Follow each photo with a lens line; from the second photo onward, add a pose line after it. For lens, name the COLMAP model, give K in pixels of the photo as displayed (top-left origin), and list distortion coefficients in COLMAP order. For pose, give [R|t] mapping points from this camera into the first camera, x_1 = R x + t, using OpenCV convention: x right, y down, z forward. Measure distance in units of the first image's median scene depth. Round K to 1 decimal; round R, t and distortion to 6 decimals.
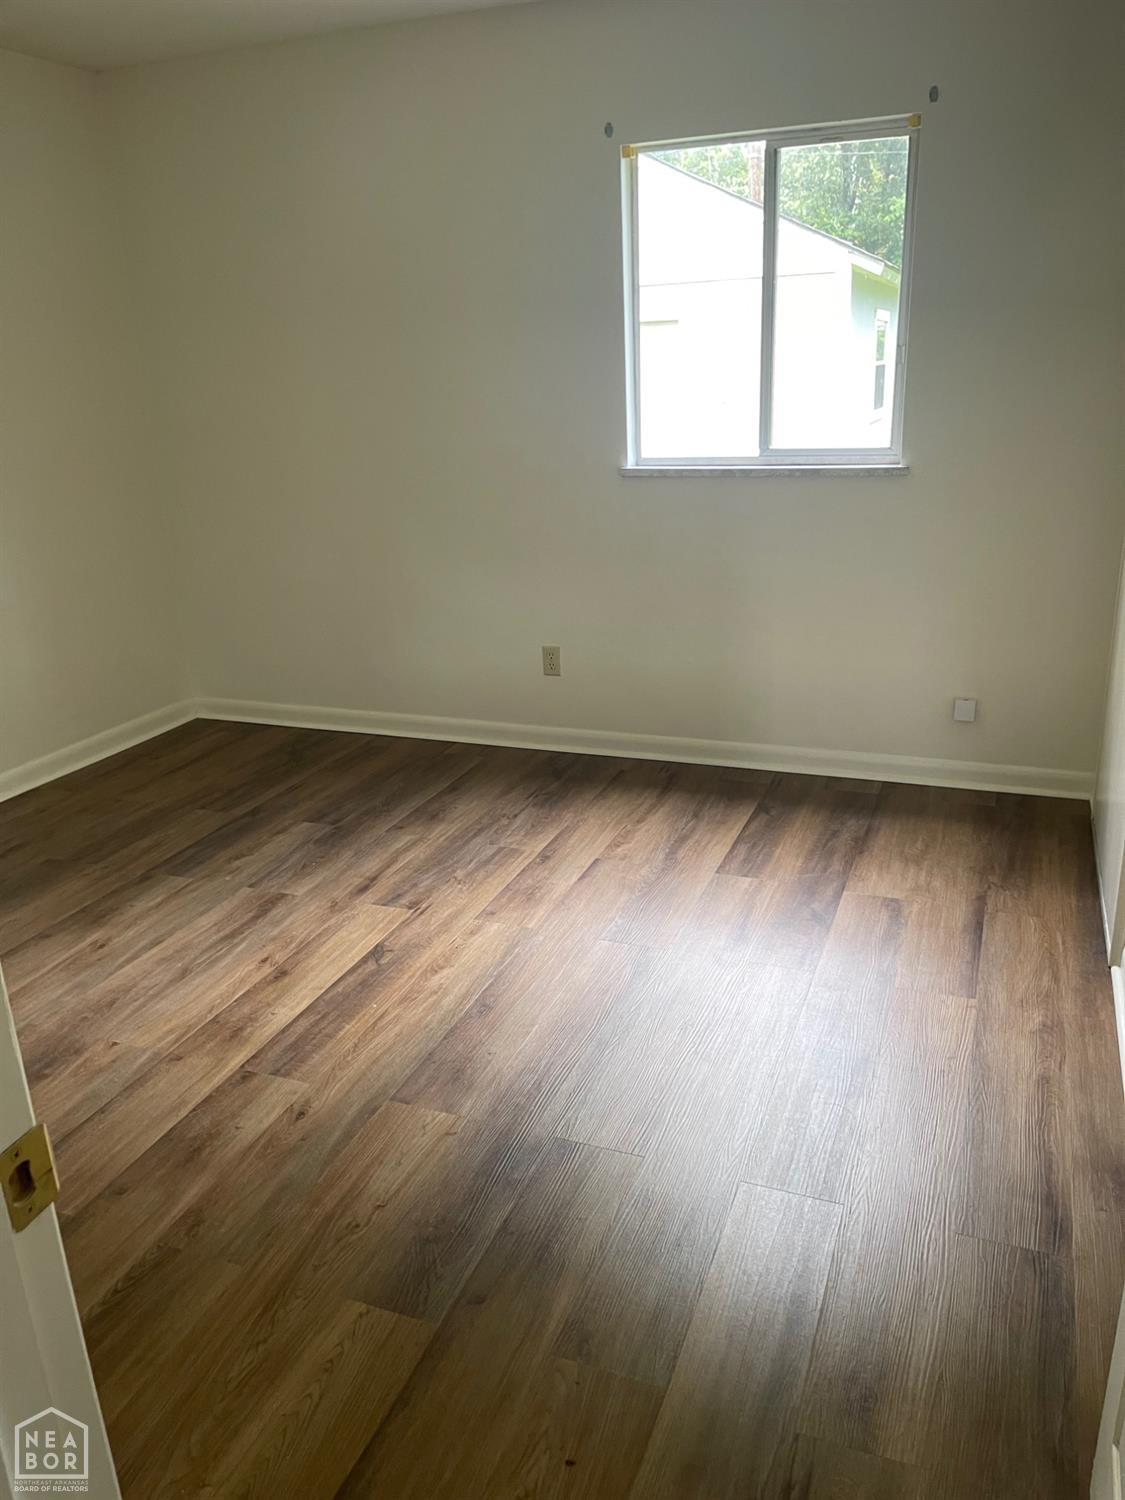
lens RADIAL K [[1132.0, 0, 562.9], [0, 1132.0, 751.1], [0, 0, 1]] dist [0.065658, -0.069960]
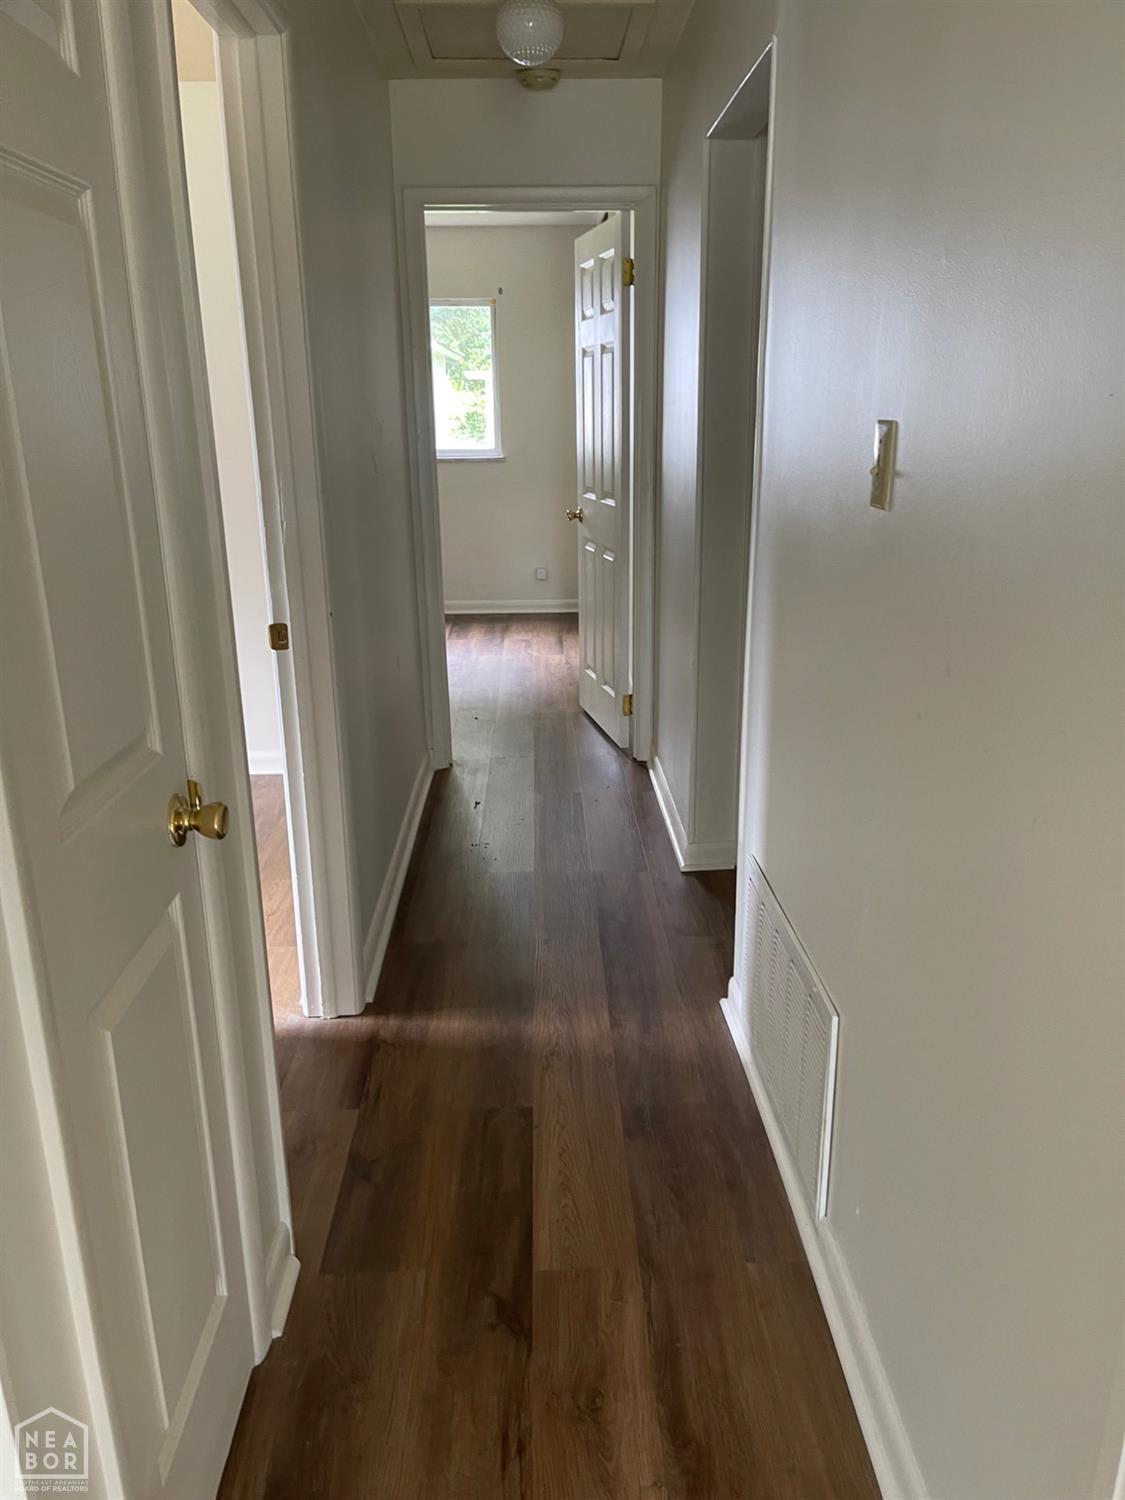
lens RADIAL K [[1132.0, 0, 563.5], [0, 1132.0, 750.7], [0, 0, 1]] dist [0.065658, -0.069960]
pose [[0.919803, -0.094235, 0.380897, -0.484310], [0.108857, 0.993913, -0.016973, 0.363866], [-0.376979, 0.057075, 0.924462, -1.030405]]
